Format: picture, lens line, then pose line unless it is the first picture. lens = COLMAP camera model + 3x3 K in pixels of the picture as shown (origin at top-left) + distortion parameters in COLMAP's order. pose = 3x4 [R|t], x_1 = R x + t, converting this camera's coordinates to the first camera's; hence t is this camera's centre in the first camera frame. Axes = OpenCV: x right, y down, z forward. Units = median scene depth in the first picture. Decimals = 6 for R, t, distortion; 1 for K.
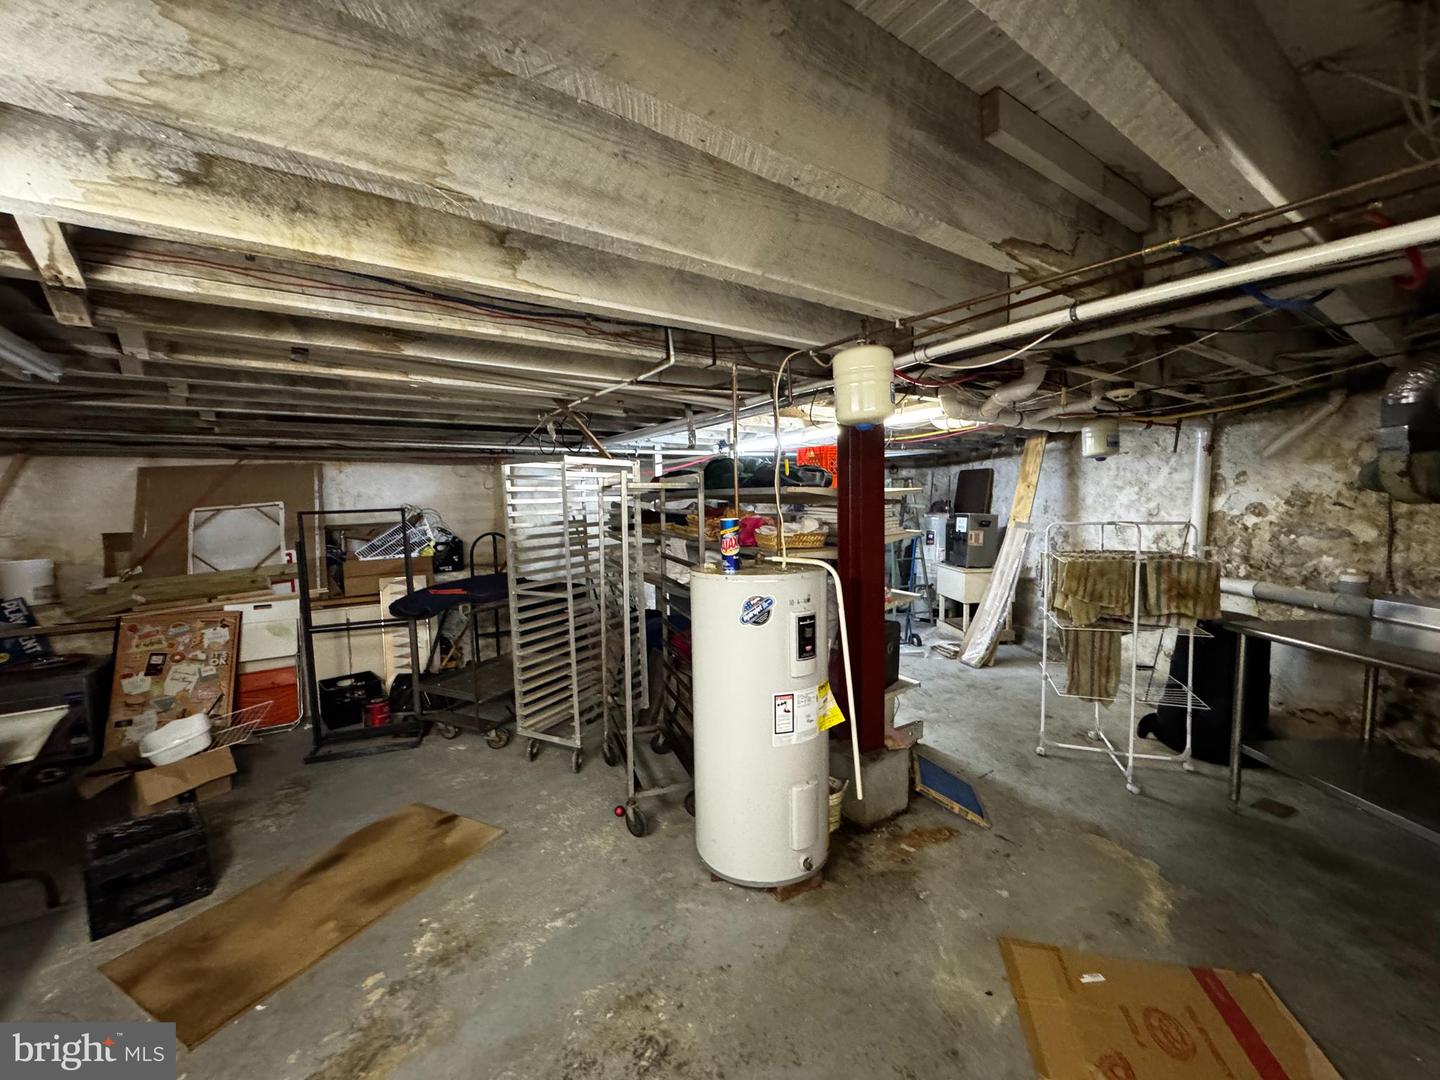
lens RADIAL K [[575.5, 0, 717.2], [0, 575.5, 537.8], [0, 0, 1]] dist [-0.001727, -0.000149]
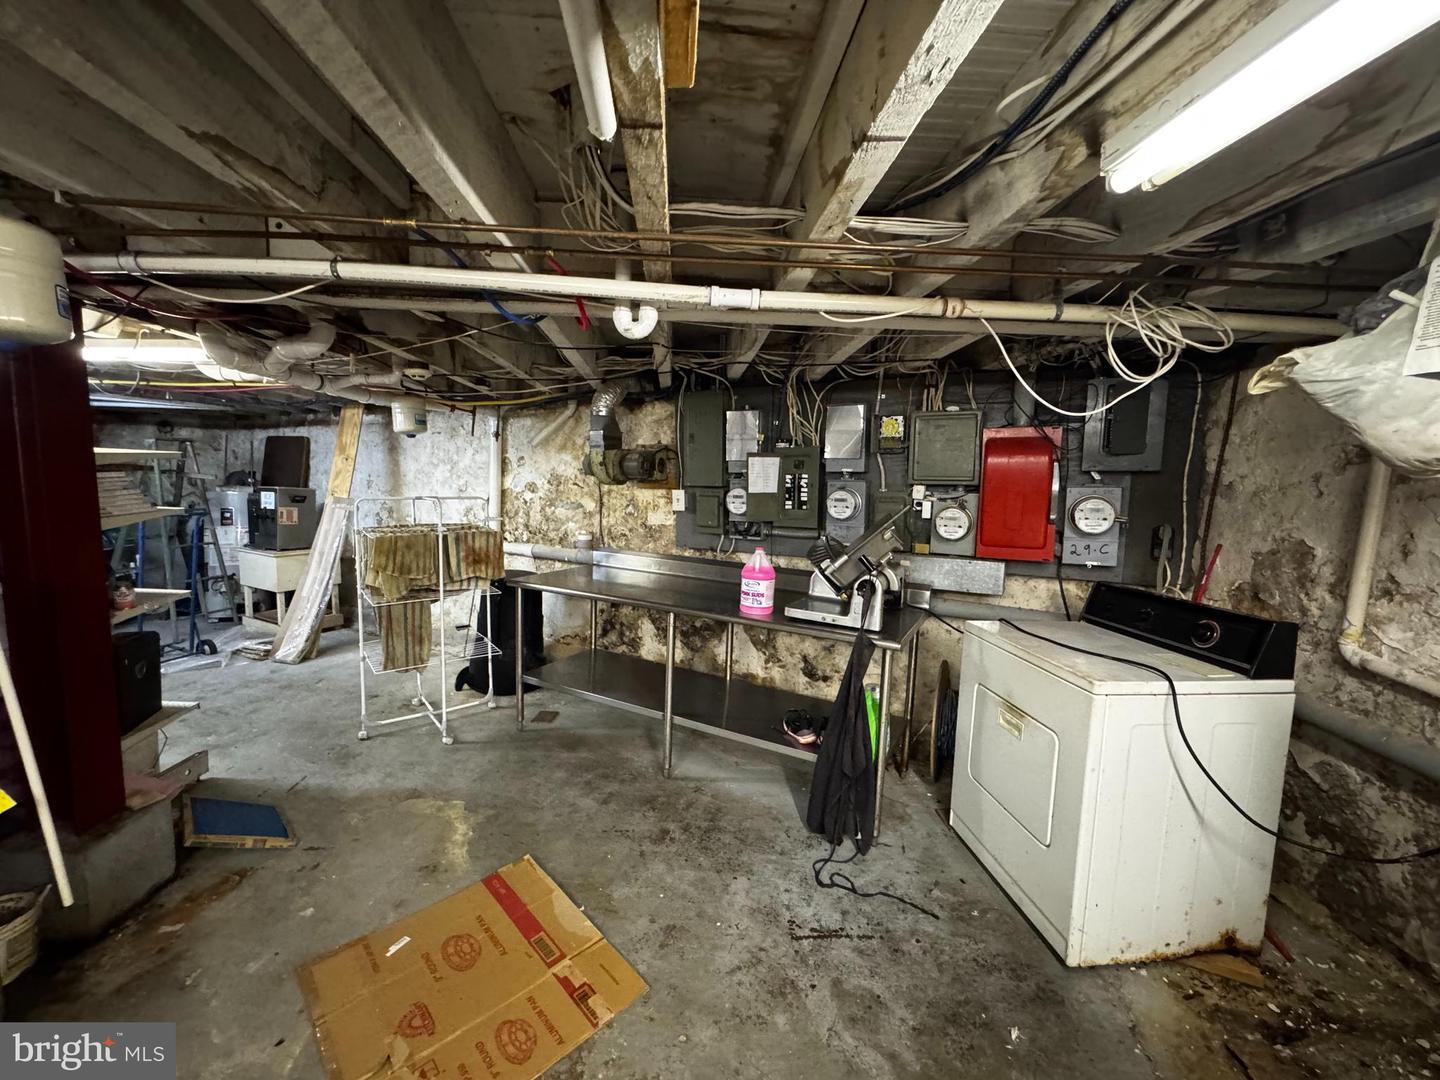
lens RADIAL K [[575.5, 0, 719.9], [0, 575.5, 536.3], [0, 0, 1]] dist [-0.001727, -0.000149]
pose [[0.507179, -0.056873, 0.859962, 0.060645], [0.023239, 0.998360, 0.052321, 0.002130], [-0.861527, -0.006552, 0.507669, -0.001093]]
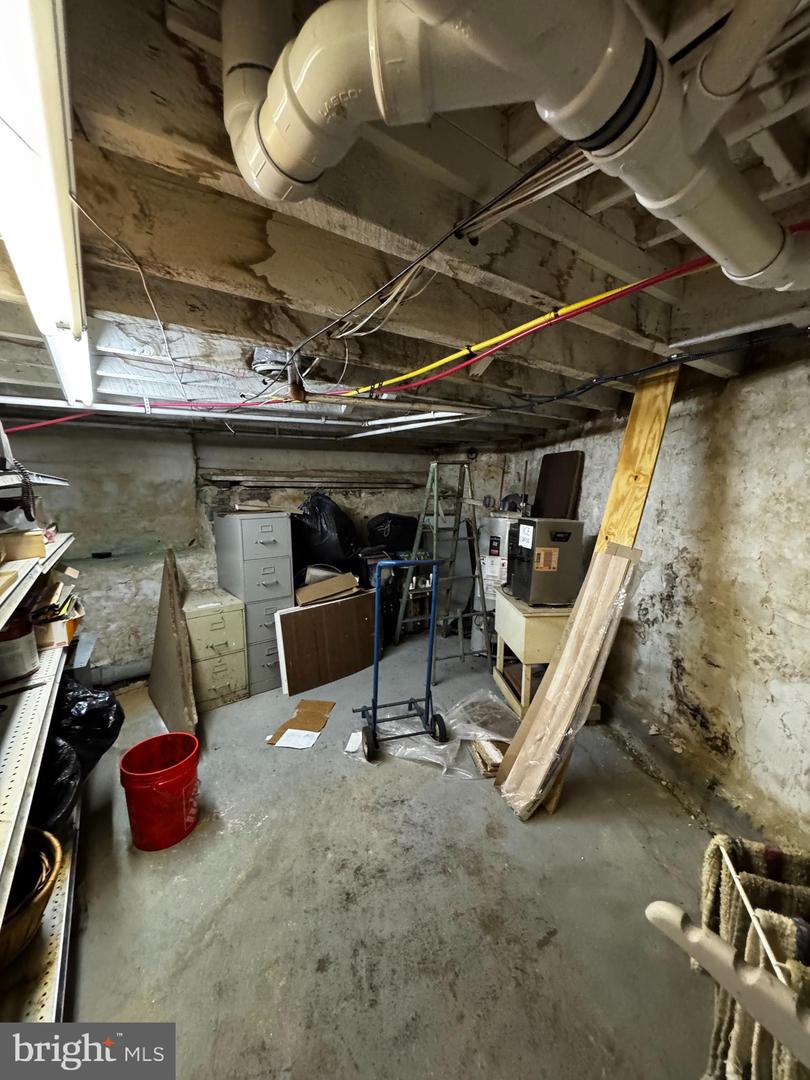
lens RADIAL K [[431.6, 0, 406.6], [0, 431.6, 537.8], [0, 0, 1]] dist [-0.001727, -0.000149]
pose [[0.999414, 0.017663, 0.029311, 0.525977], [-0.019398, 0.998009, 0.060007, -0.088495], [-0.028192, -0.060541, 0.997767, 0.998050]]
